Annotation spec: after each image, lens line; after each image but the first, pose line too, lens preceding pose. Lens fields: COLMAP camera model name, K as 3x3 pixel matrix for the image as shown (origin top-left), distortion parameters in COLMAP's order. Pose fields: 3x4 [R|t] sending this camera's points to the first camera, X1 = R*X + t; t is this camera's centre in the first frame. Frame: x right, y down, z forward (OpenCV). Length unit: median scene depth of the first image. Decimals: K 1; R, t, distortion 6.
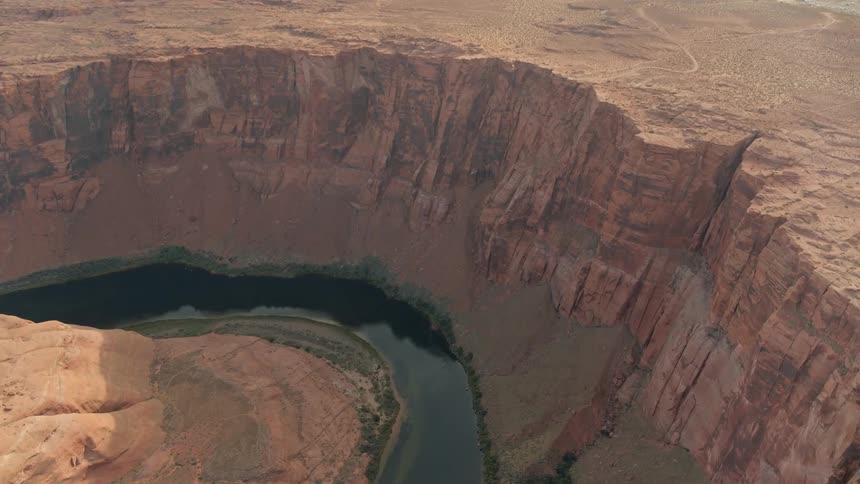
lens RADIAL K [[614.7, 0, 436.3], [0, 614.7, 244.0], [0, 0, 1]] dist [-0.111507, 0.068340]
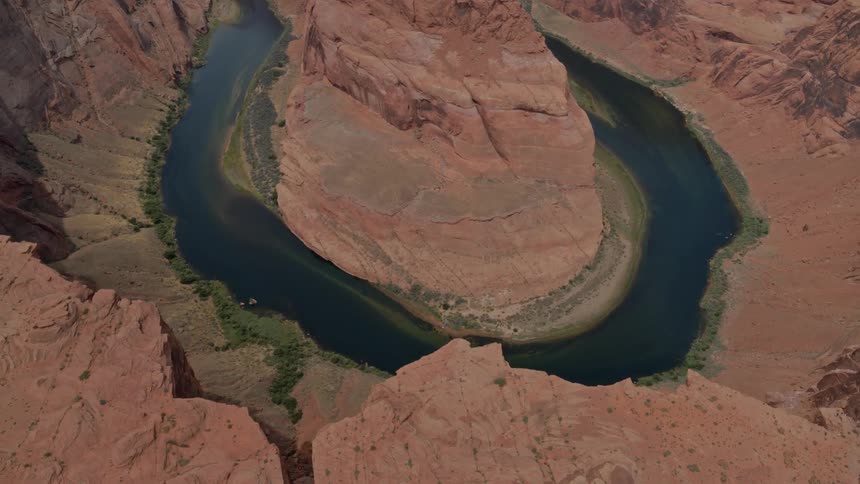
lens RADIAL K [[614.3, 0, 438.0], [0, 614.3, 242.2], [0, 0, 1]] dist [-0.111113, 0.068482]
pose [[-0.422965, 0.550848, -0.719490, 0.461430], [-0.532428, 0.491412, 0.689227, -0.367573], [0.733226, 0.674596, 0.085437, 0.650960]]
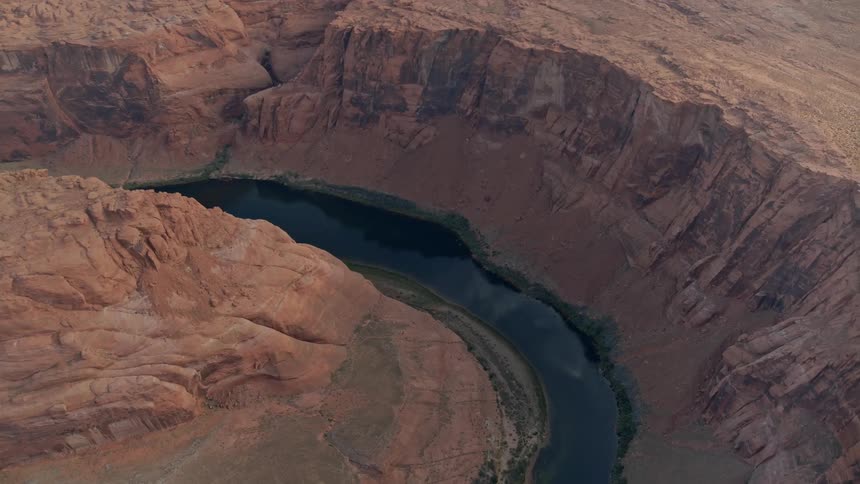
lens RADIAL K [[614.7, 0, 438.6], [0, 614.7, 242.4], [0, 0, 1]] dist [-0.111507, 0.068340]
pose [[0.730563, 0.445950, -0.517114, 0.135843], [-0.402545, 0.892974, 0.201381, -0.174913], [0.551575, 0.061040, 0.831889, 0.081082]]
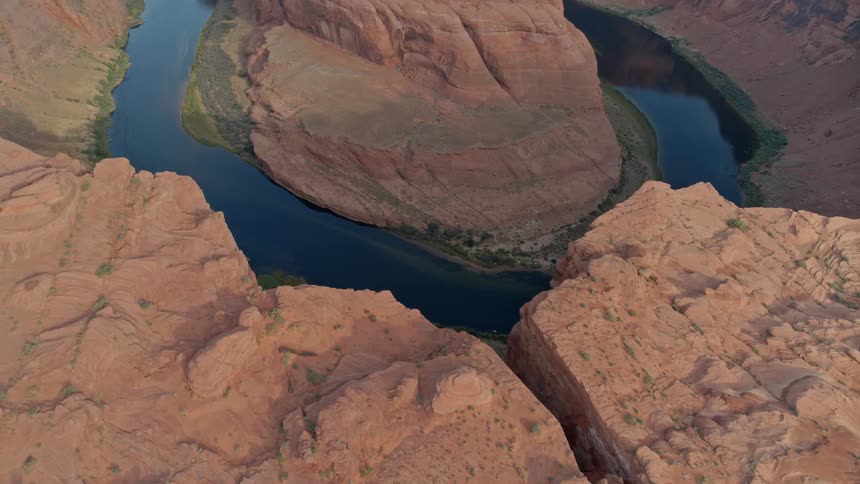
lens RADIAL K [[614.3, 0, 438.4], [0, 614.3, 243.2], [0, 0, 1]] dist [-0.111113, 0.068482]
pose [[-0.301153, 0.602112, -0.739438, 0.455813], [-0.547405, 0.525781, 0.651078, -0.213944], [0.780804, 0.600846, 0.171258, 0.634250]]
